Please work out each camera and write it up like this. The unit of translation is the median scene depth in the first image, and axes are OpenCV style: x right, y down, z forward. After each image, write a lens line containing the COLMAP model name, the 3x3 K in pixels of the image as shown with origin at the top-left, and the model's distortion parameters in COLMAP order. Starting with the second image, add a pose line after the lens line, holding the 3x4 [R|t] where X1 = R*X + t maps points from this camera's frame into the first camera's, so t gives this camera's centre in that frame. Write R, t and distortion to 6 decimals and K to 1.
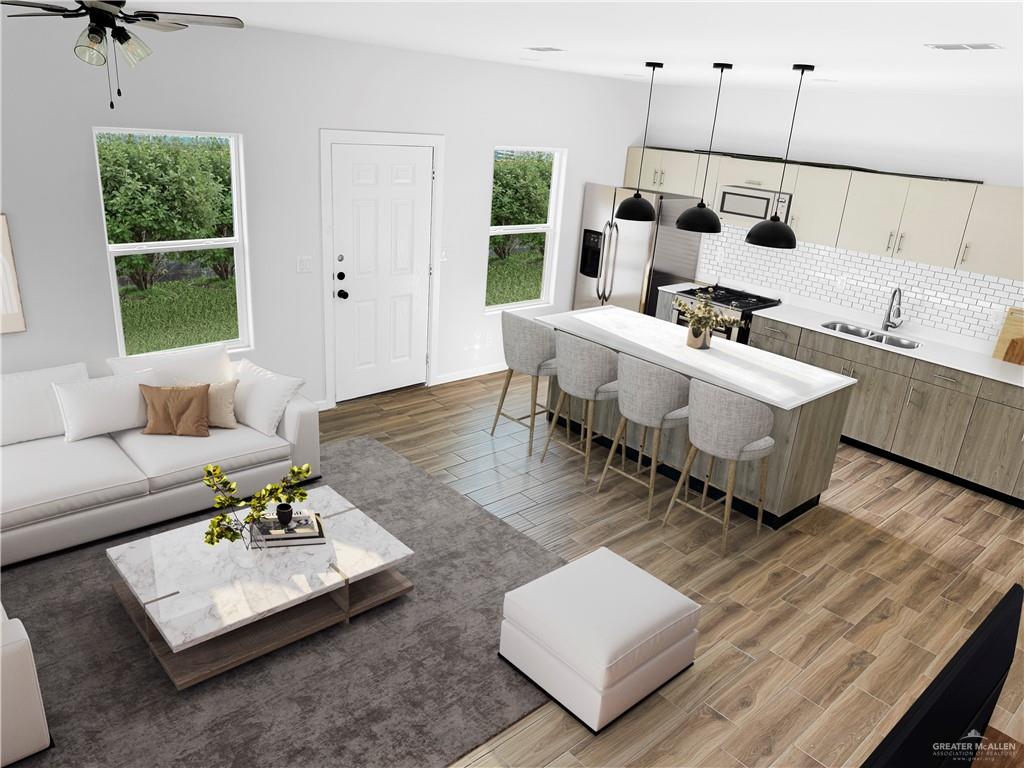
lens RADIAL K [[752.4, 0, 512.0], [0, 752.4, 384.0], [0, 0, 1]] dist [-0.002132, -0.006902]
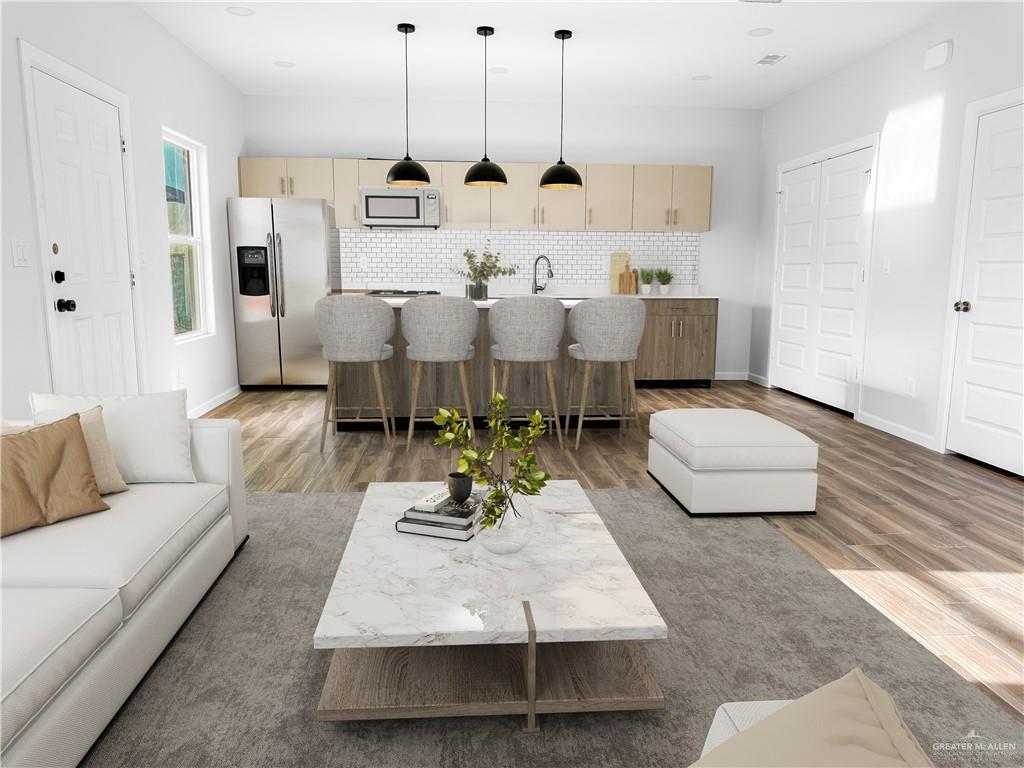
lens RADIAL K [[702.7, 0, 510.7], [0, 702.7, 364.8], [0, 0, 1]] dist [-0.004032, -0.001623]
pose [[0.605781, -0.180553, 0.774874, -0.462540], [0.314856, 0.948808, -0.025067, 0.058304], [-0.730681, 0.259159, 0.631618, 0.376672]]
